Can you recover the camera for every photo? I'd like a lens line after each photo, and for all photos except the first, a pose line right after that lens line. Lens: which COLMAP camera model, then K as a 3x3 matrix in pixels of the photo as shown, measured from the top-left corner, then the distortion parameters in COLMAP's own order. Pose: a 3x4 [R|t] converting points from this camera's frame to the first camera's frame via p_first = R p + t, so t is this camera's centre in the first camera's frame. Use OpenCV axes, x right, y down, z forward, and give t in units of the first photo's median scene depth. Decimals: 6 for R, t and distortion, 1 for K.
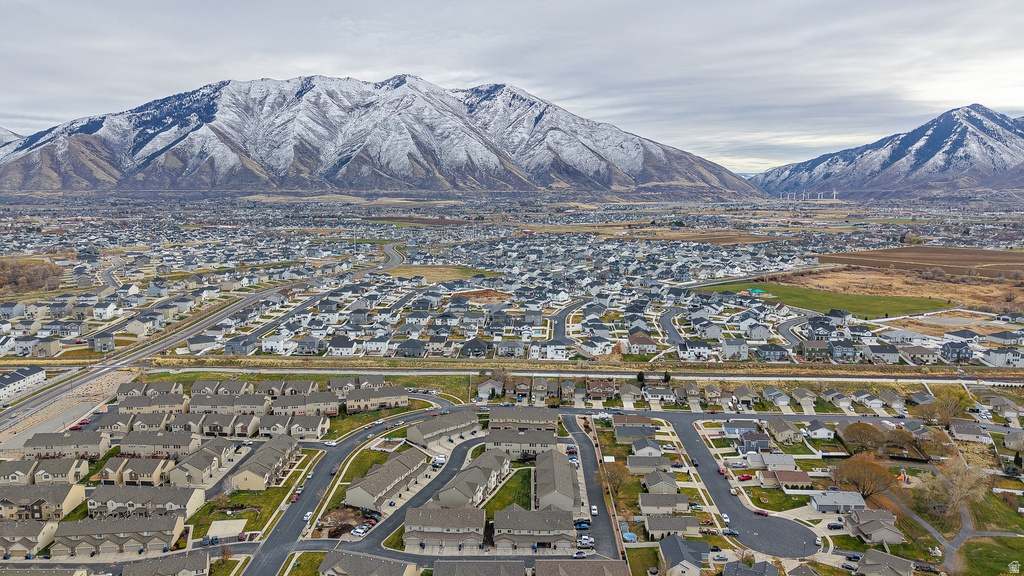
lens RADIAL K [[686.0, 0, 512.7], [0, 686.0, 277.3], [0, 0, 1]] dist [0.029829, -0.038699]
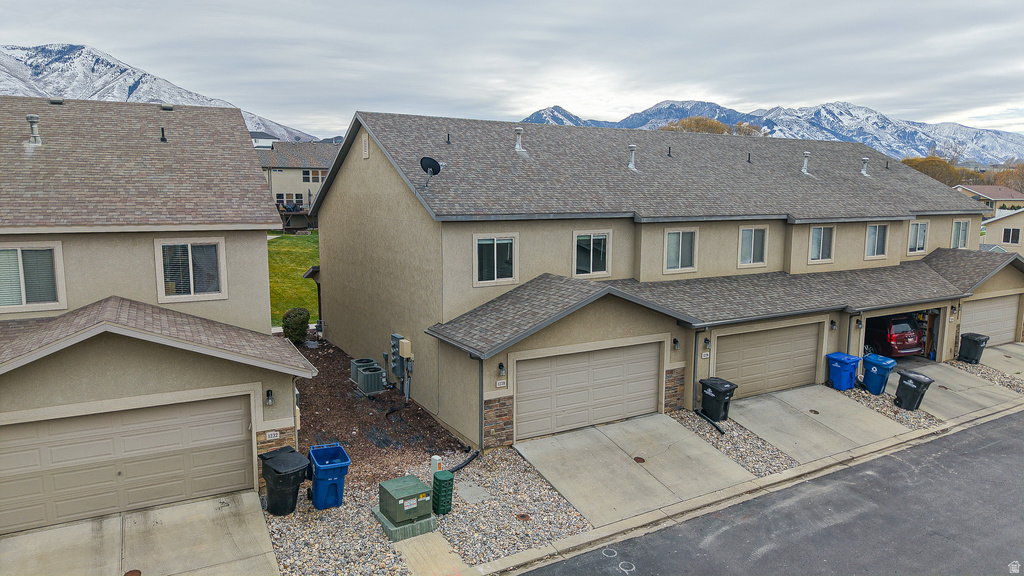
lens RADIAL K [[686.0, 0, 511.5], [0, 686.0, 283.4], [0, 0, 1]] dist [0.029829, -0.038699]
pose [[0.862990, -0.065211, 0.500994, -0.031456], [0.057846, 0.997867, 0.030242, 0.197128], [-0.501898, 0.002882, 0.864922, 0.495384]]
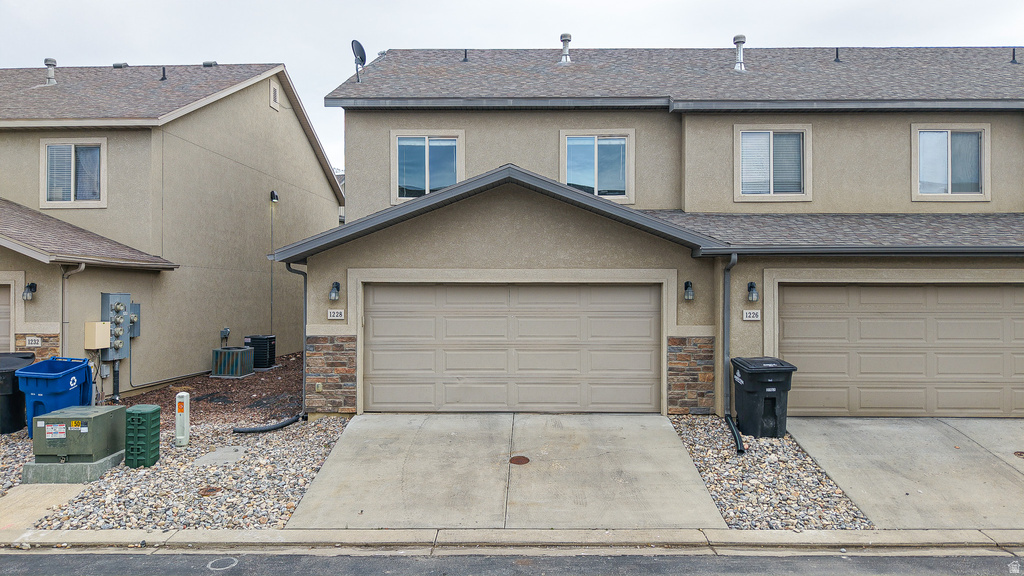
lens RADIAL K [[686.0, 0, 512.0], [0, 686.0, 287.7], [0, 0, 1]] dist [0.029829, -0.038699]
pose [[0.999853, 0.001937, -0.017047, -0.006006], [-0.004154, 0.991370, -0.131031, 0.206248], [0.016646, 0.131082, 0.991232, 0.503769]]
